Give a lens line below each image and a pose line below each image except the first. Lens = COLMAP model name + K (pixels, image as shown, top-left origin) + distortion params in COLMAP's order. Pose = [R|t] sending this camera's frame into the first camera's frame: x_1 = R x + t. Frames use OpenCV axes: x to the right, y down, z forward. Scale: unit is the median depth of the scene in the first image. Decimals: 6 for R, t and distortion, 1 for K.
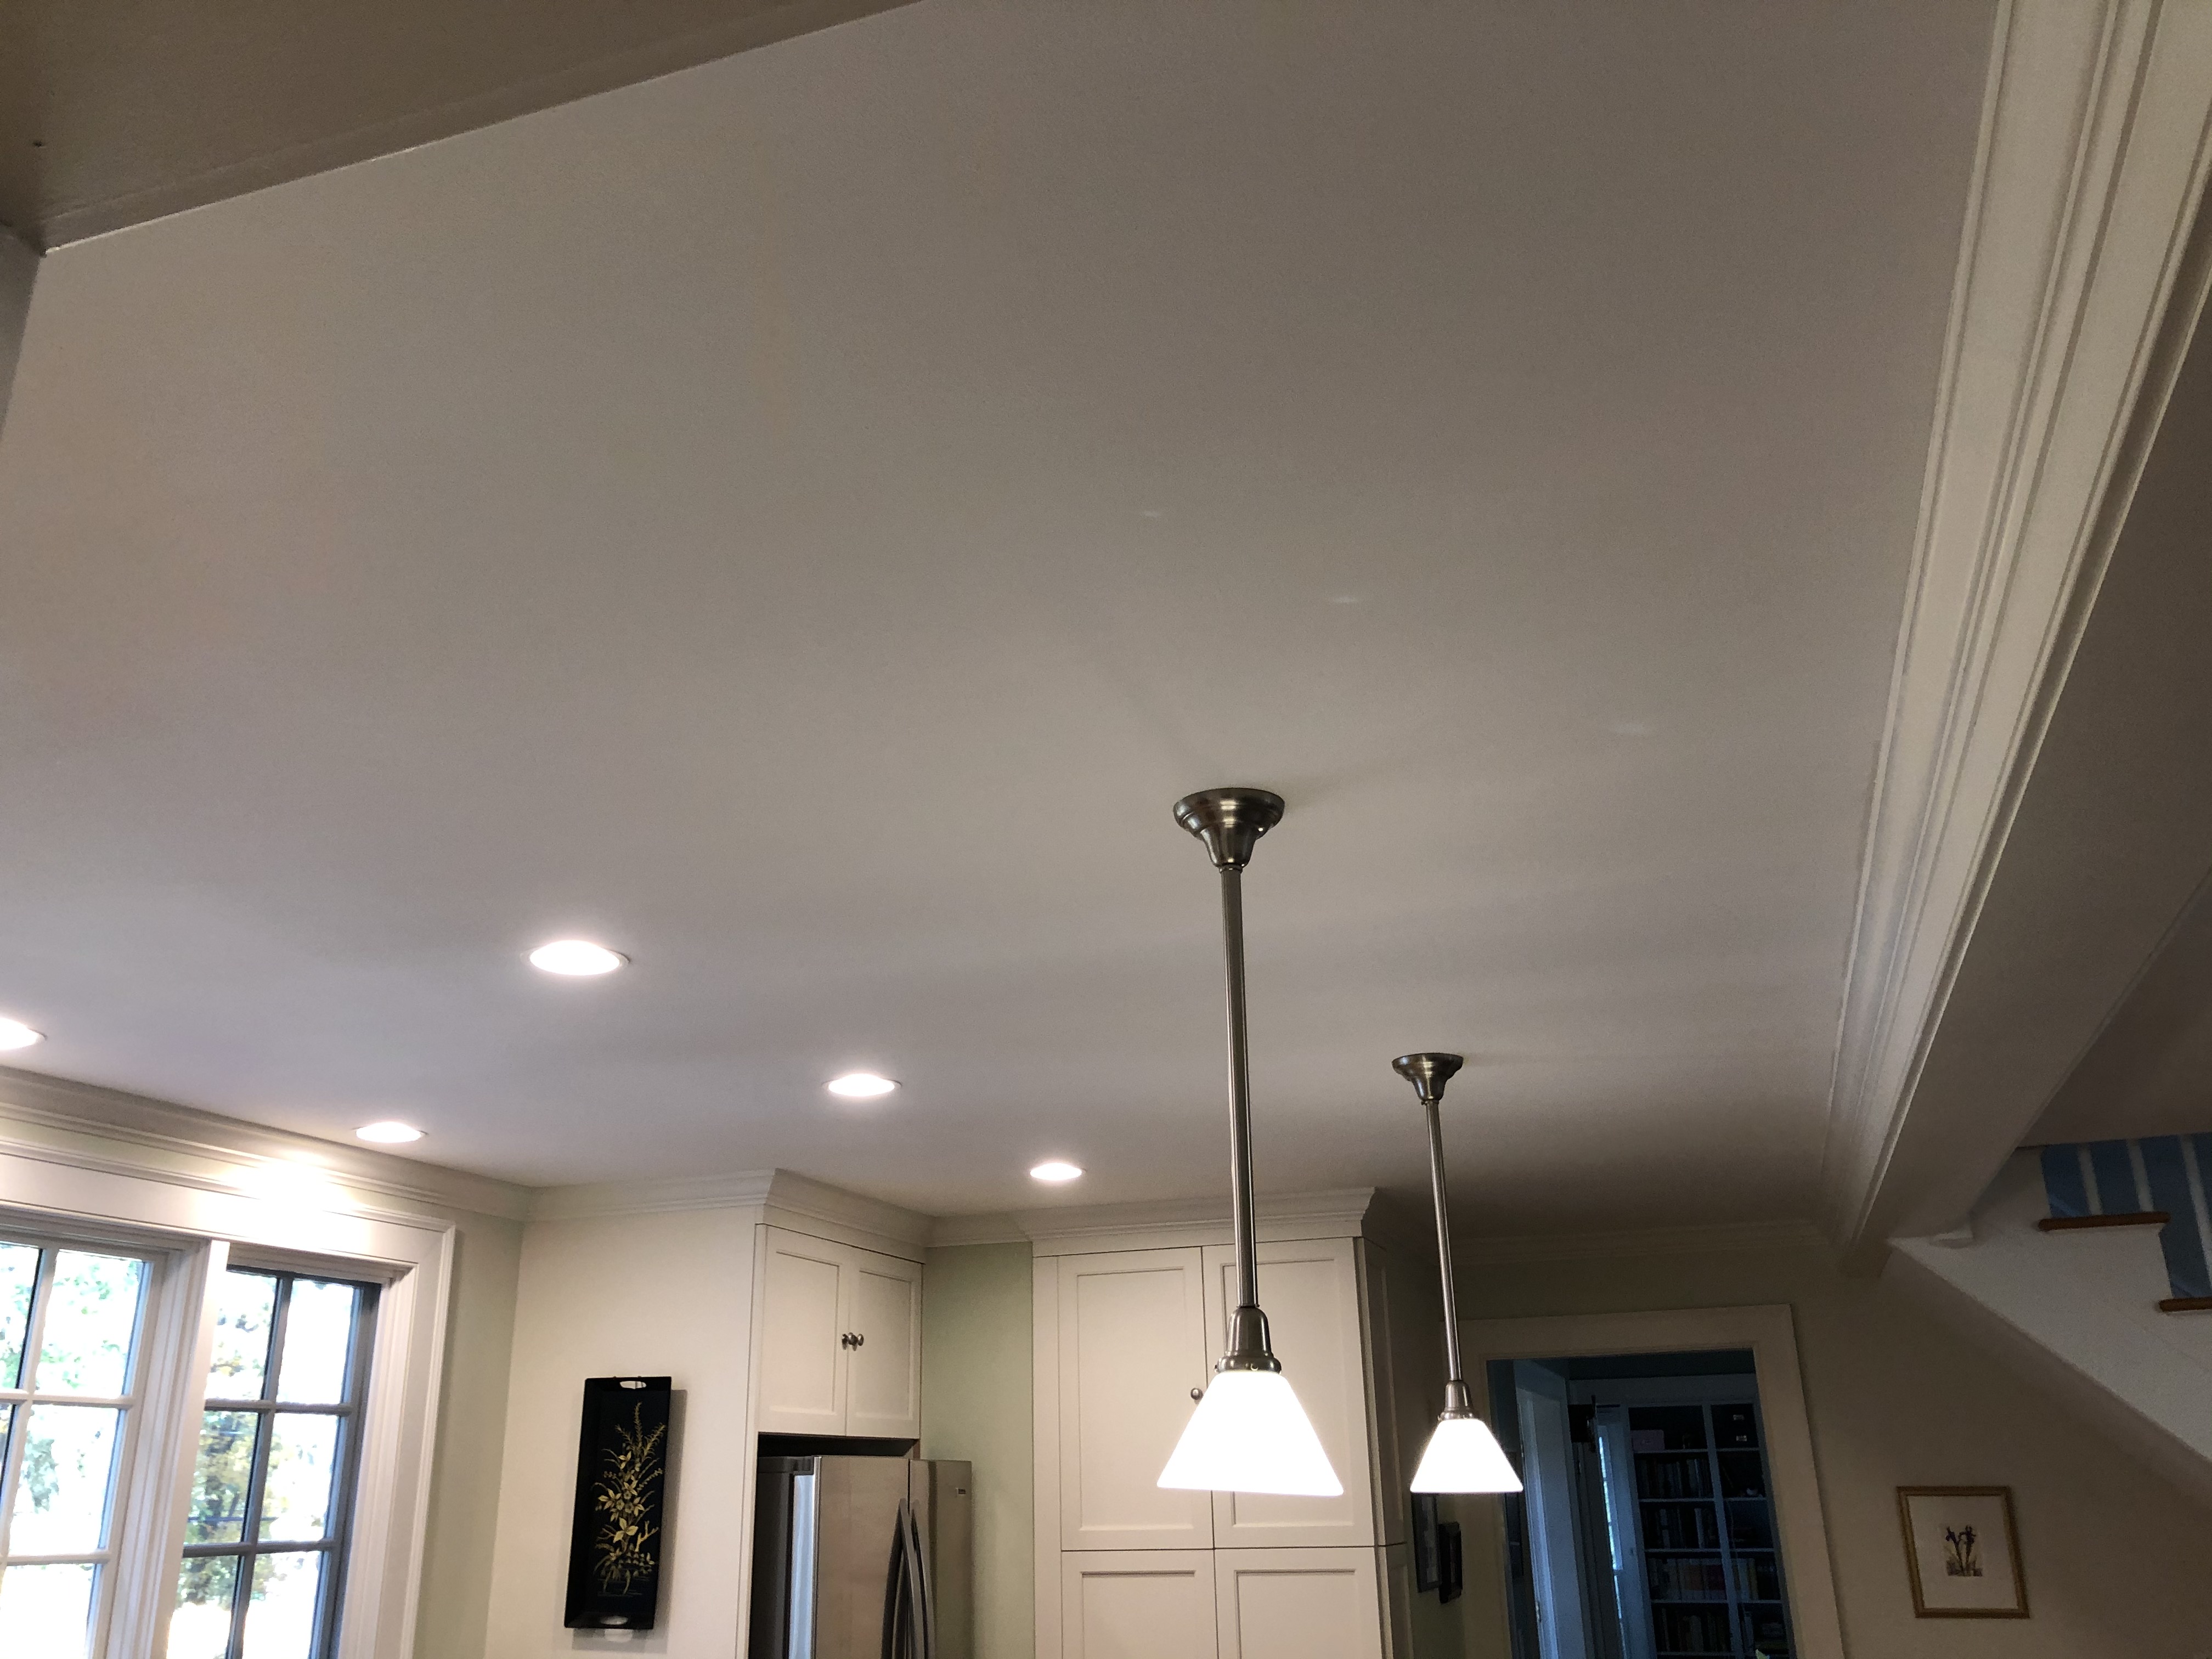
lens RADIAL K [[1822.5, 0, 1113.8], [0, 1822.5, 829.5], [0, 0, 1]] dist [0.023553, -0.015098]
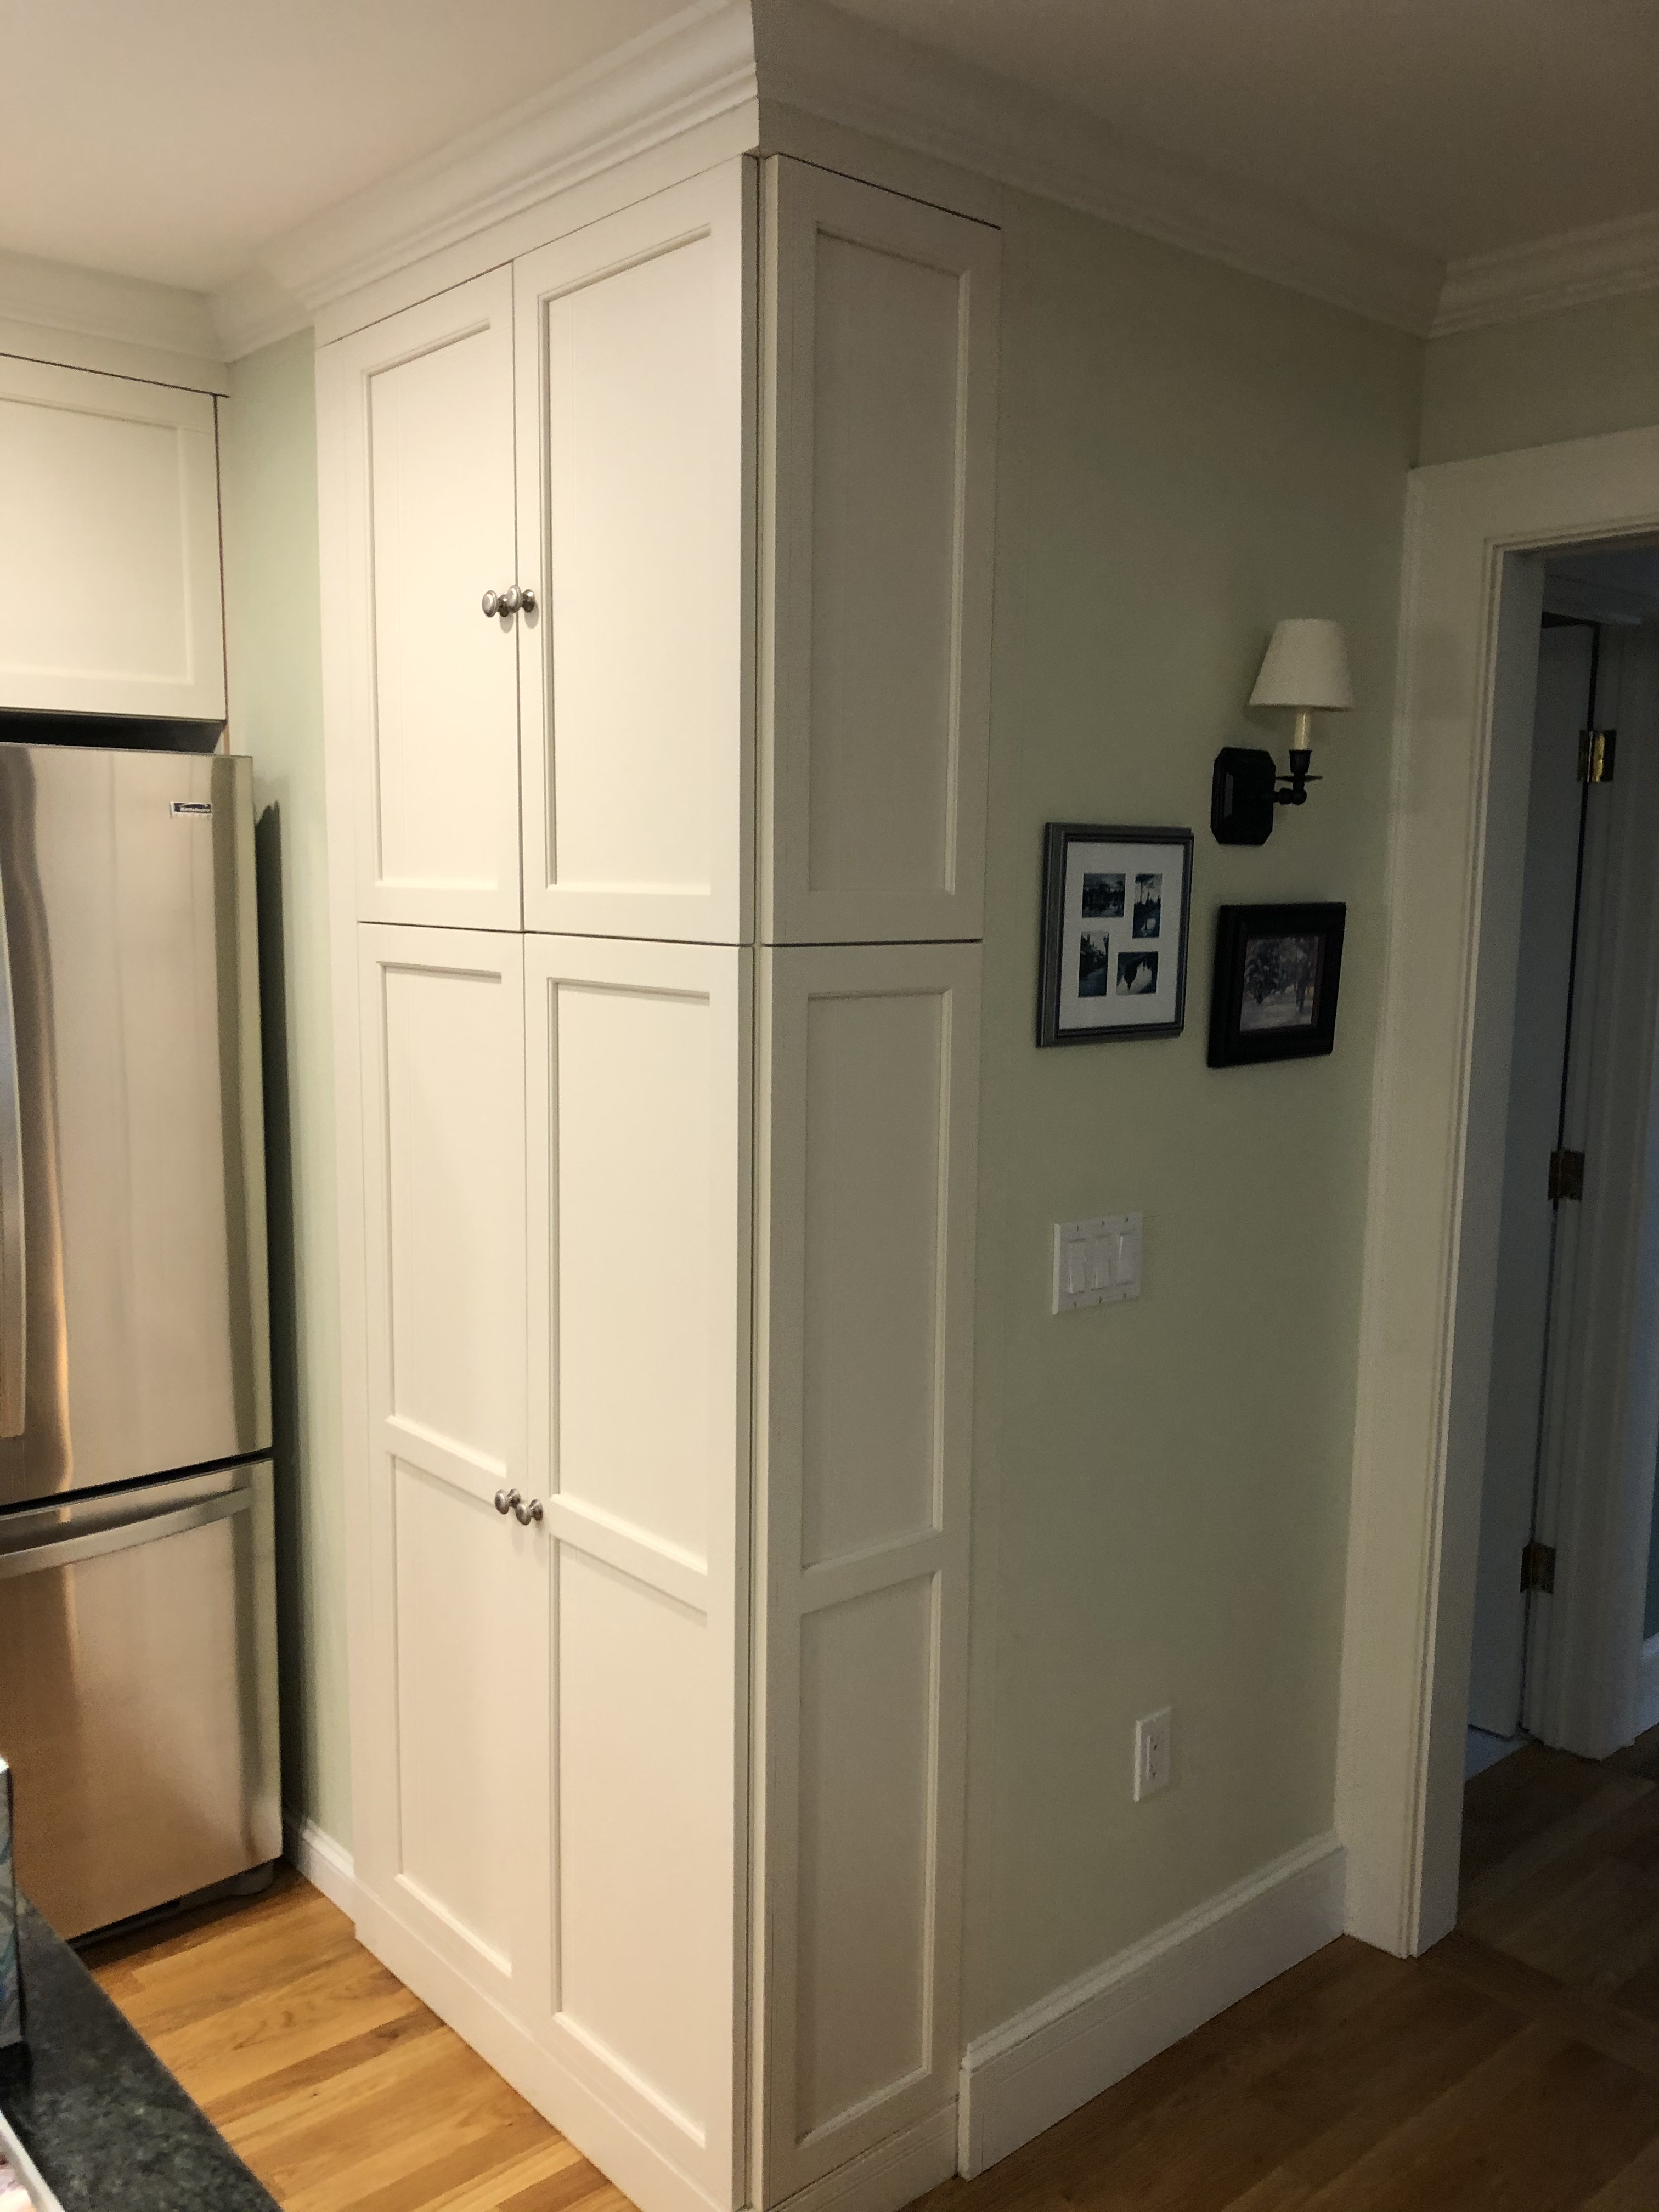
lens RADIAL K [[1822.5, 0, 823.7], [0, 1822.5, 1121.9], [0, 0, 1]] dist [0.023553, -0.015098]
pose [[0.868887, 0.098110, -0.485191, 0.339583], [0.142702, 0.888904, 0.435299, 0.235602], [0.473995, -0.447463, 0.758357, 0.637267]]
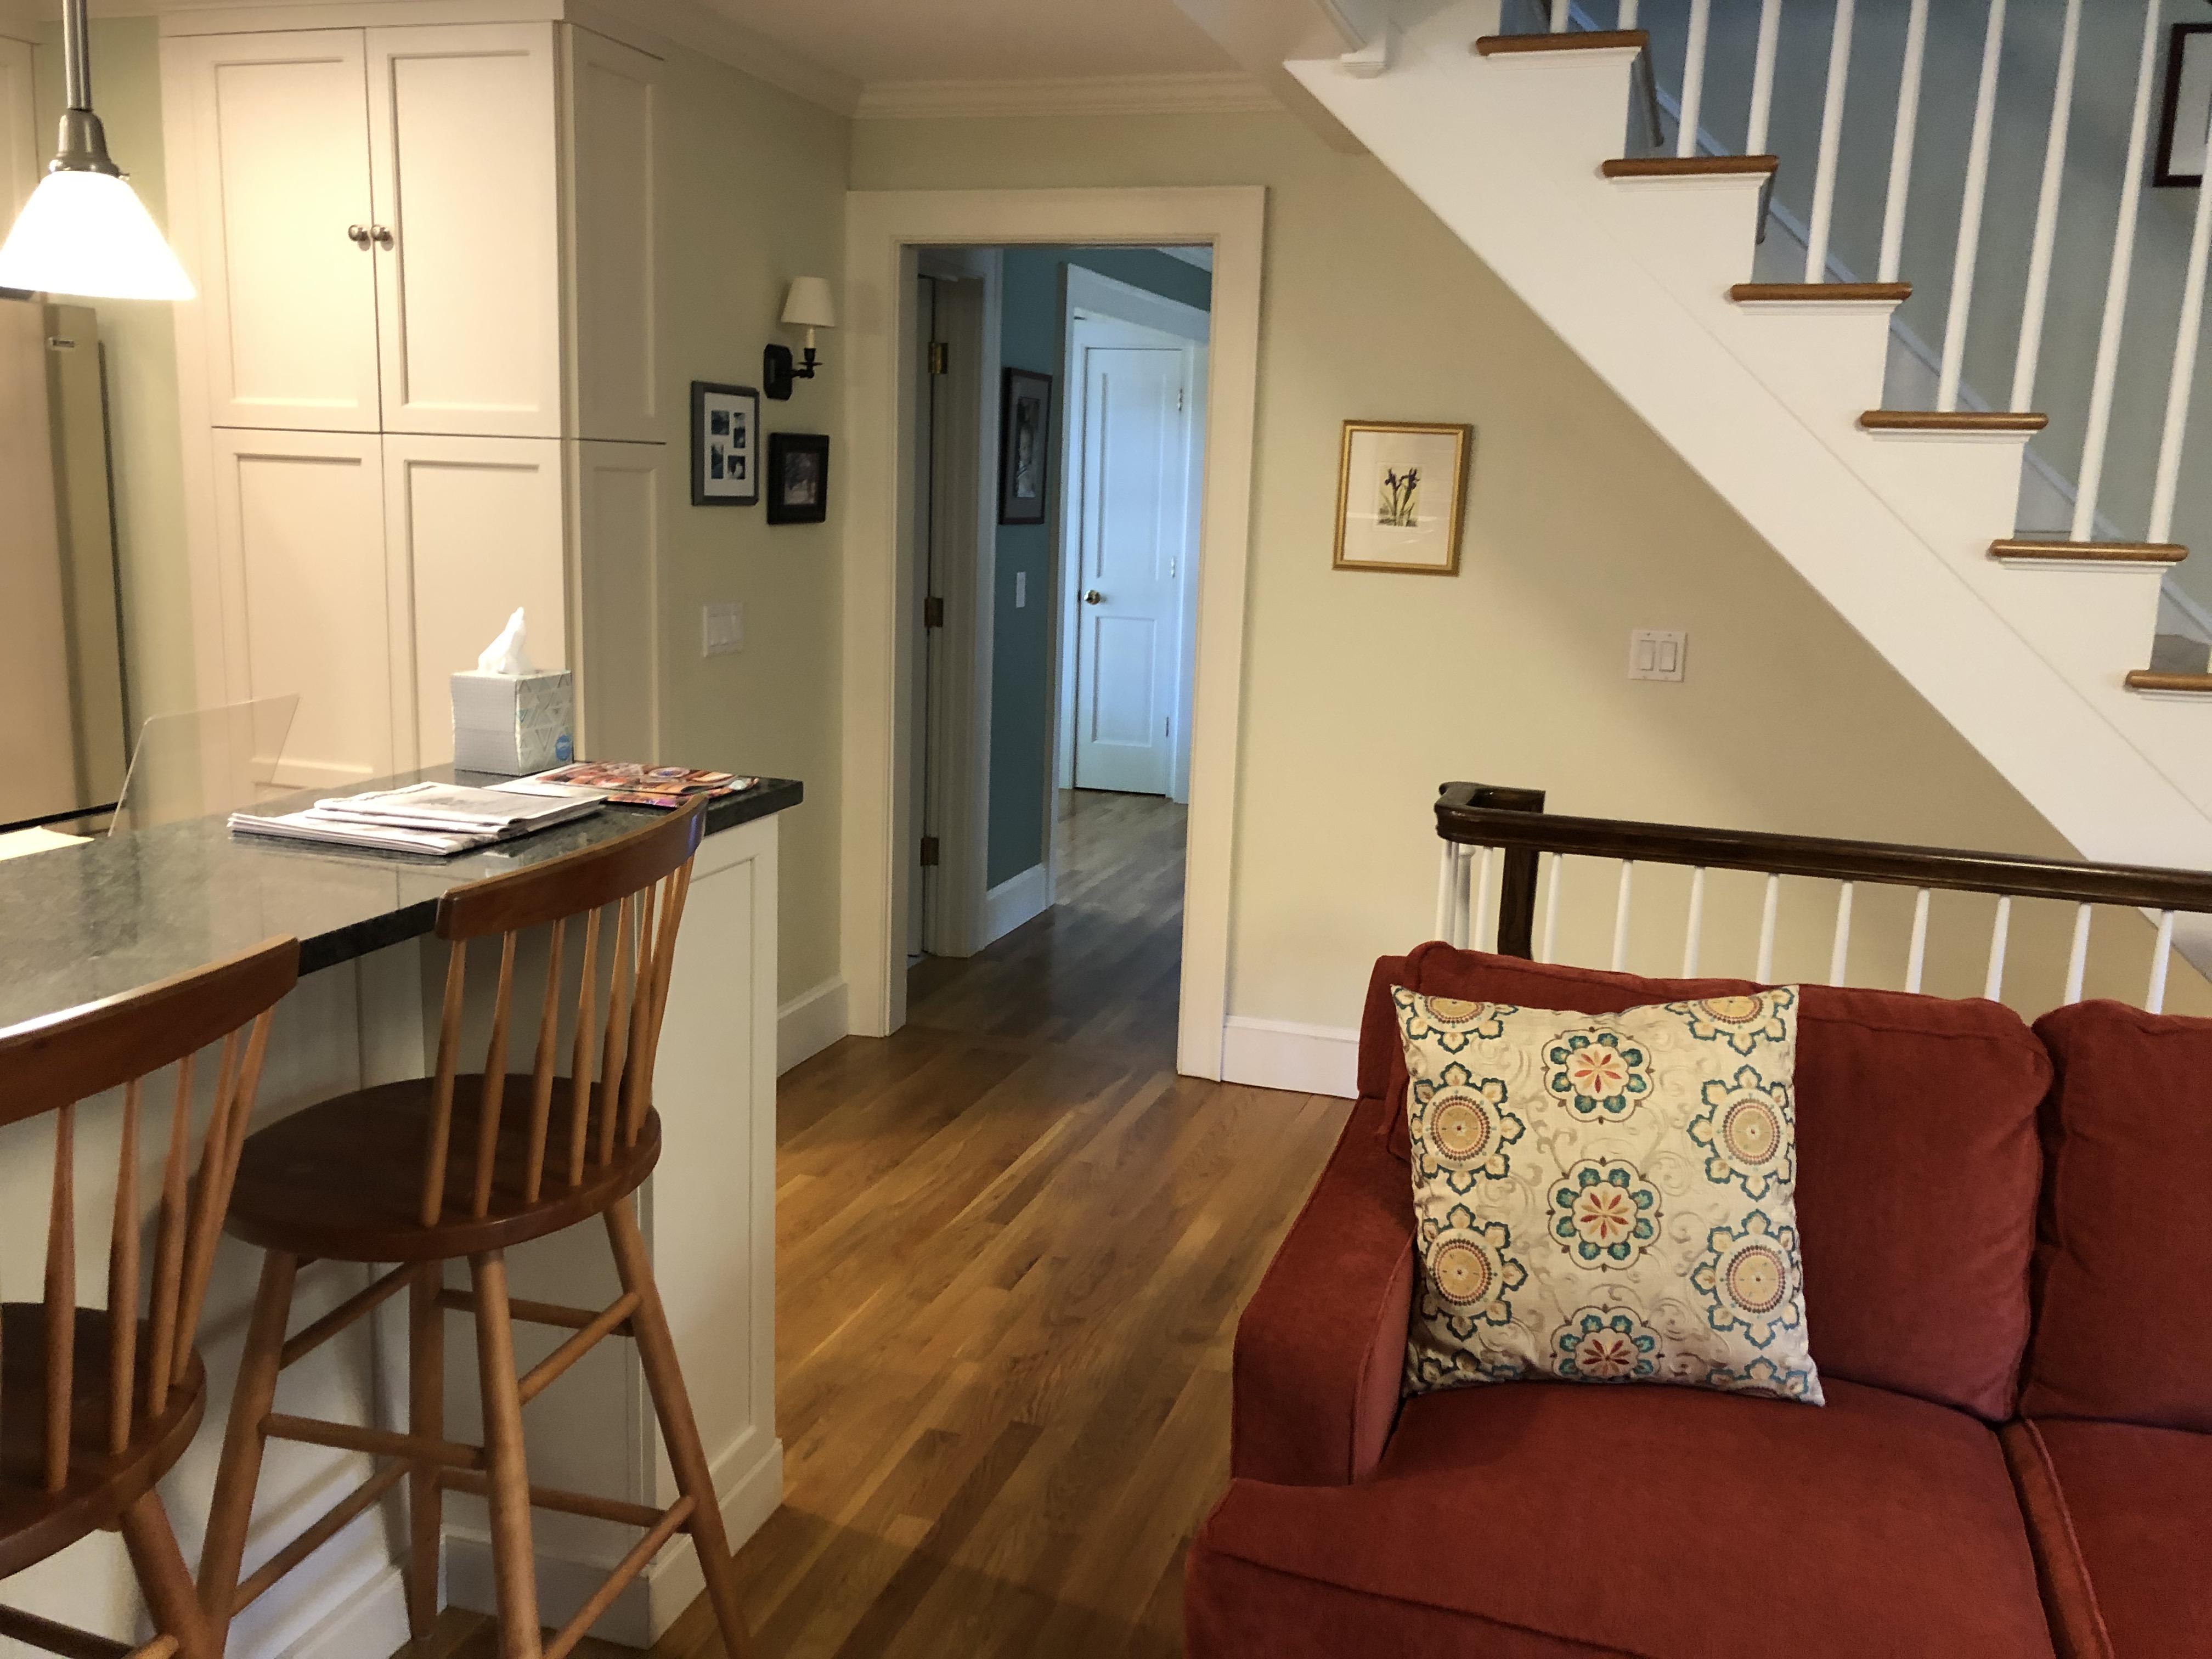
lens RADIAL K [[1822.5, 0, 1117.2], [0, 1822.5, 811.5], [0, 0, 1]] dist [0.023553, -0.015098]
pose [[0.998334, 0.052516, 0.023889, 0.344515], [-0.057366, 0.859451, 0.507989, 0.113715], [0.006146, -0.508514, 0.861032, 0.239928]]
